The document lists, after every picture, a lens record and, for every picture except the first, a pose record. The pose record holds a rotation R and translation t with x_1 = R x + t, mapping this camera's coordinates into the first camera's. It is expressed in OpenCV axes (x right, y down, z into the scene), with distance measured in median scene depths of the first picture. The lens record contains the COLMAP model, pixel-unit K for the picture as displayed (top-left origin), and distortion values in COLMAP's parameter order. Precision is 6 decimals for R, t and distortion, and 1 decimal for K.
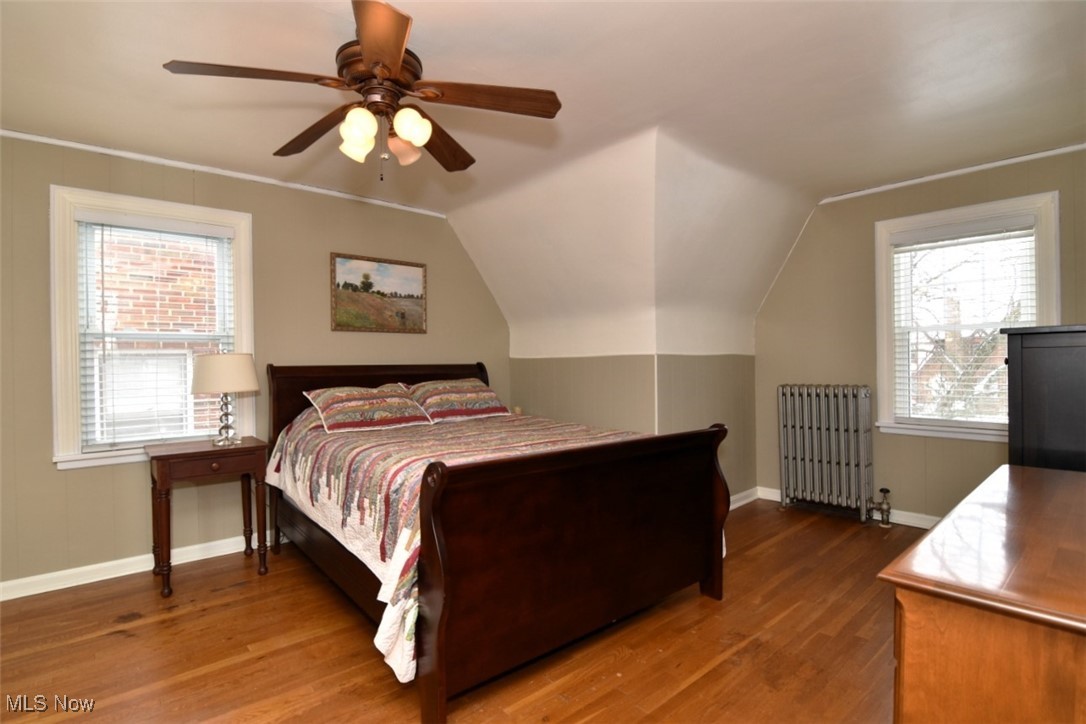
lens RADIAL K [[540.2, 0, 543.0], [0, 540.2, 362.0], [0, 0, 1]] dist [-0.001461, -0.000191]
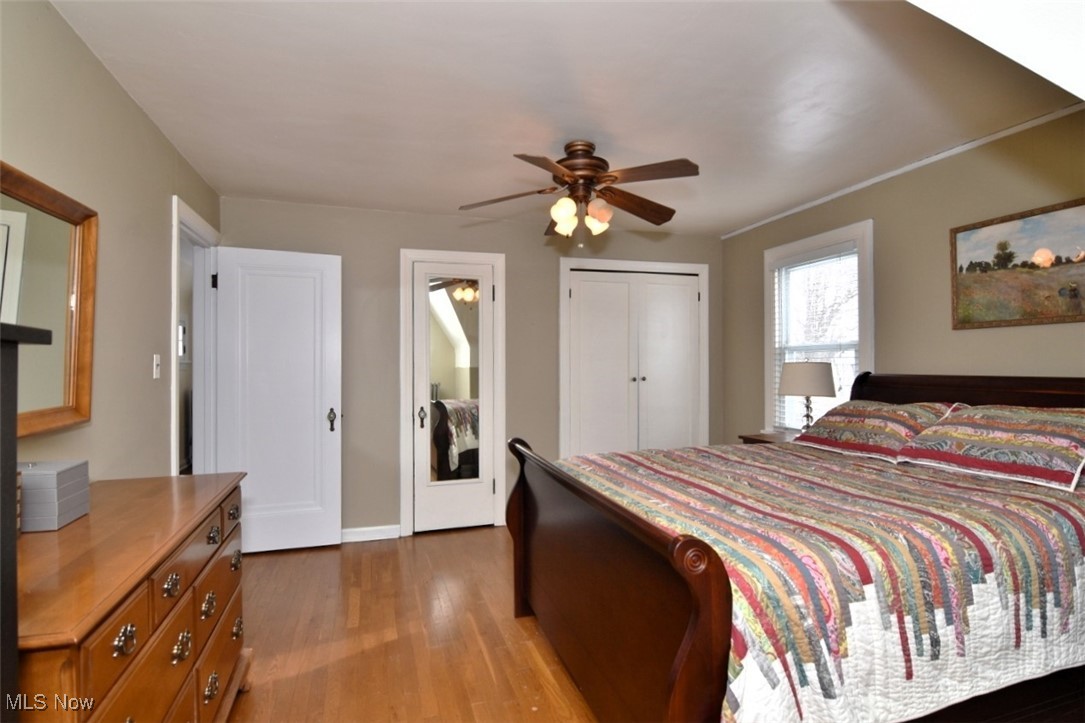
lens RADIAL K [[539.7, 0, 542.5], [0, 539.7, 361.5], [0, 0, 1]] dist [-0.001461, -0.000191]
pose [[-0.386652, 0.001994, -0.922223, 0.528622], [0.002865, 0.999995, 0.000961, -0.015158], [0.922221, -0.002270, -0.386656, 0.737027]]
